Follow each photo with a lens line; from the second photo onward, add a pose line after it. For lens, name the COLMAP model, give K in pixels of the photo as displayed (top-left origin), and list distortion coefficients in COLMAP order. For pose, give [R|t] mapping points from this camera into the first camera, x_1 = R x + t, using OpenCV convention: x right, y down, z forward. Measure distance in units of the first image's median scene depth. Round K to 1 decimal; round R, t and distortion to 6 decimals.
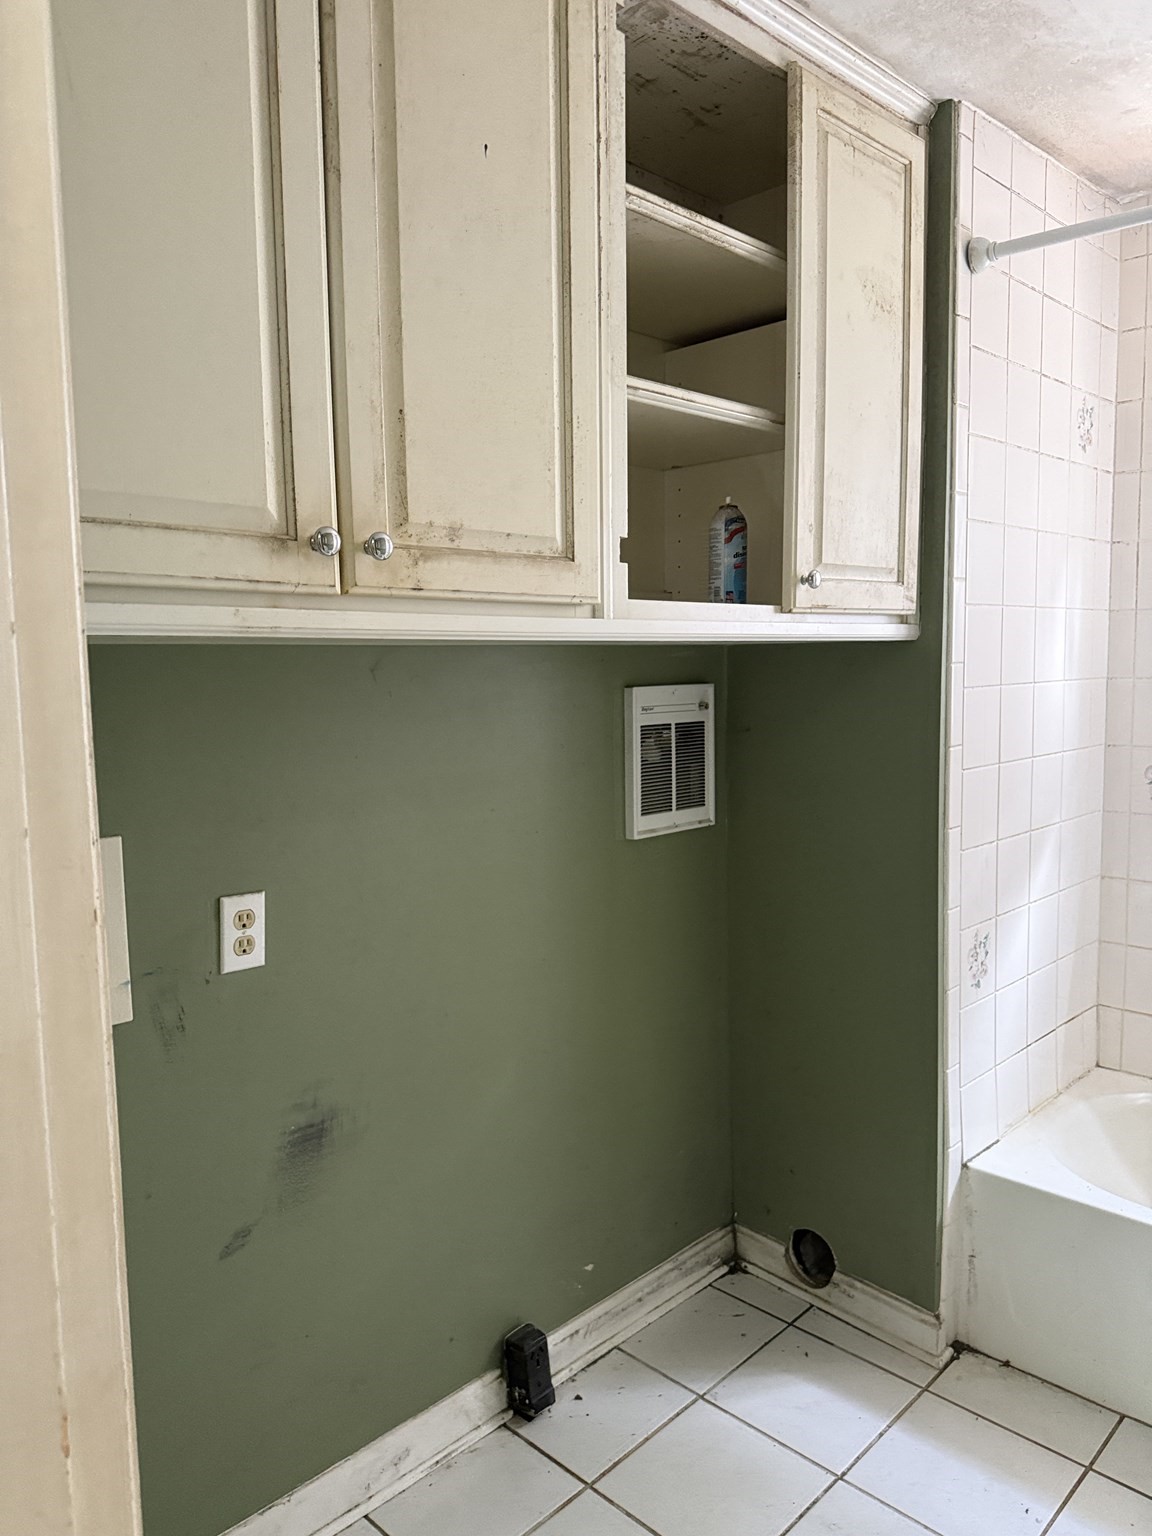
lens RADIAL K [[1094.5, 0, 570.1], [0, 1094.5, 772.8], [0, 0, 1]] dist [0.028830, -0.041360]
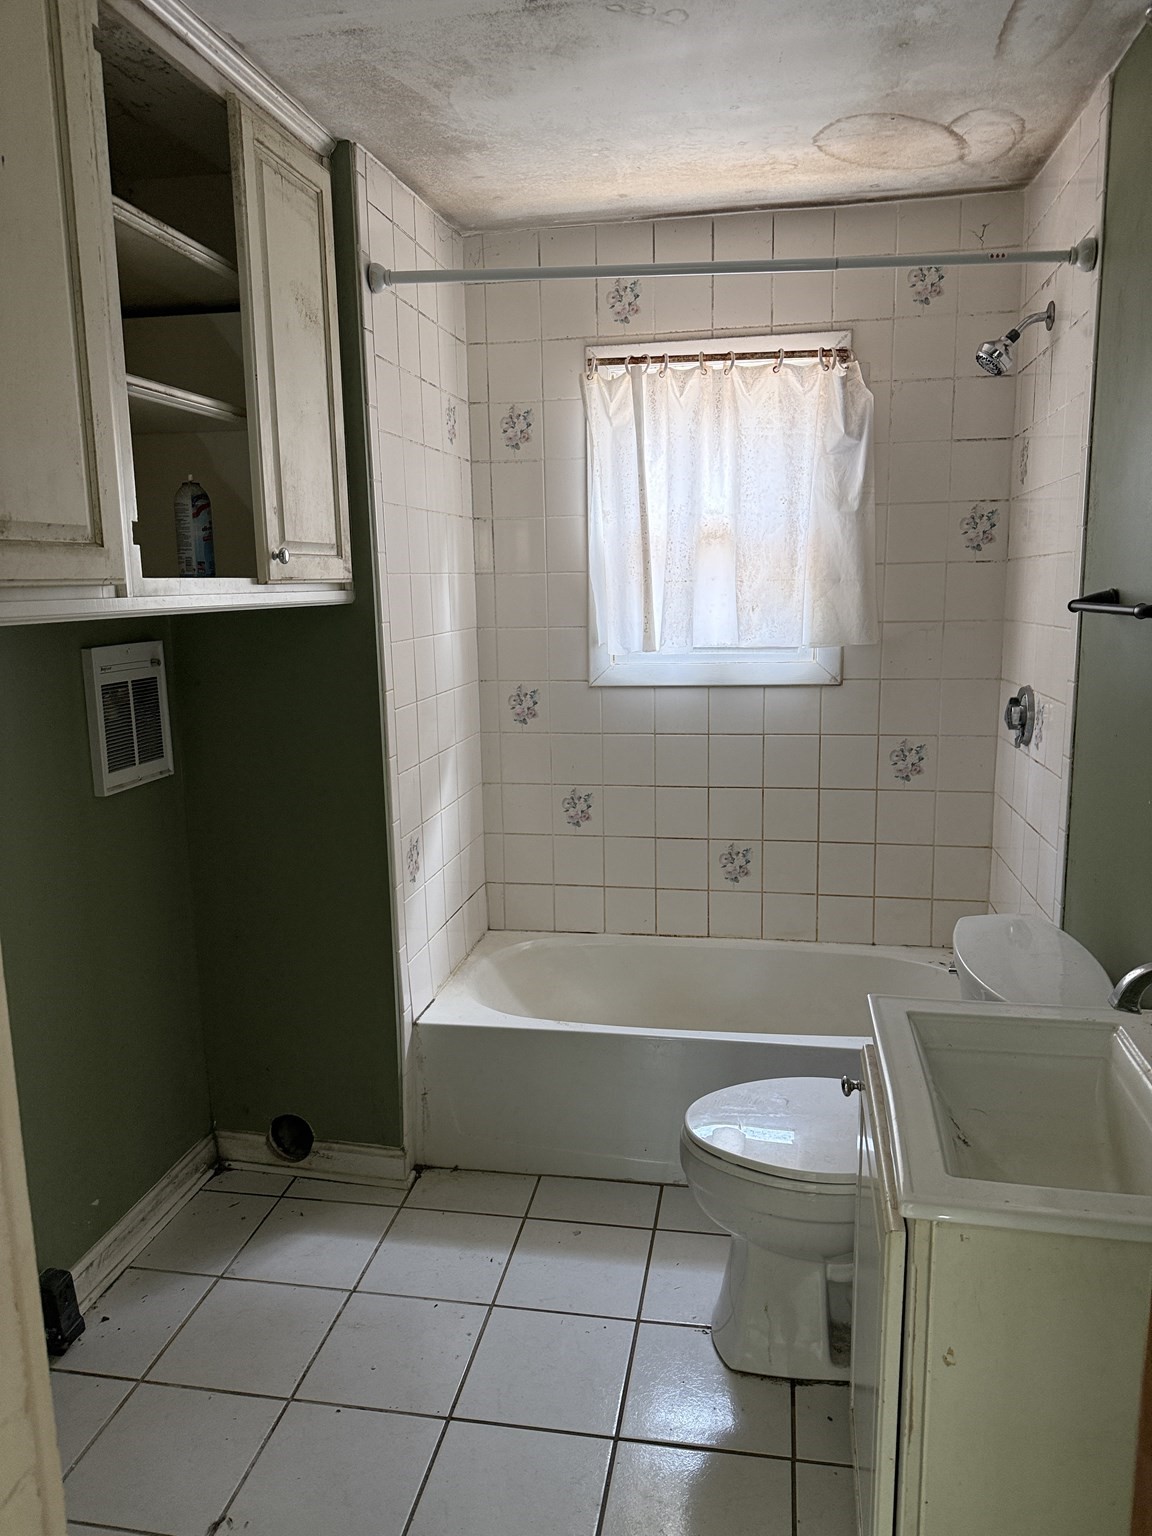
lens RADIAL K [[1086.9, 0, 576.0], [0, 1086.9, 768.0], [0, 0, 1]] dist [0.032990, -0.031403]
pose [[0.824571, -0.097254, 0.557337, -0.170172], [0.062534, 0.994745, 0.081062, -0.022927], [-0.562292, -0.031988, 0.826320, -0.128235]]
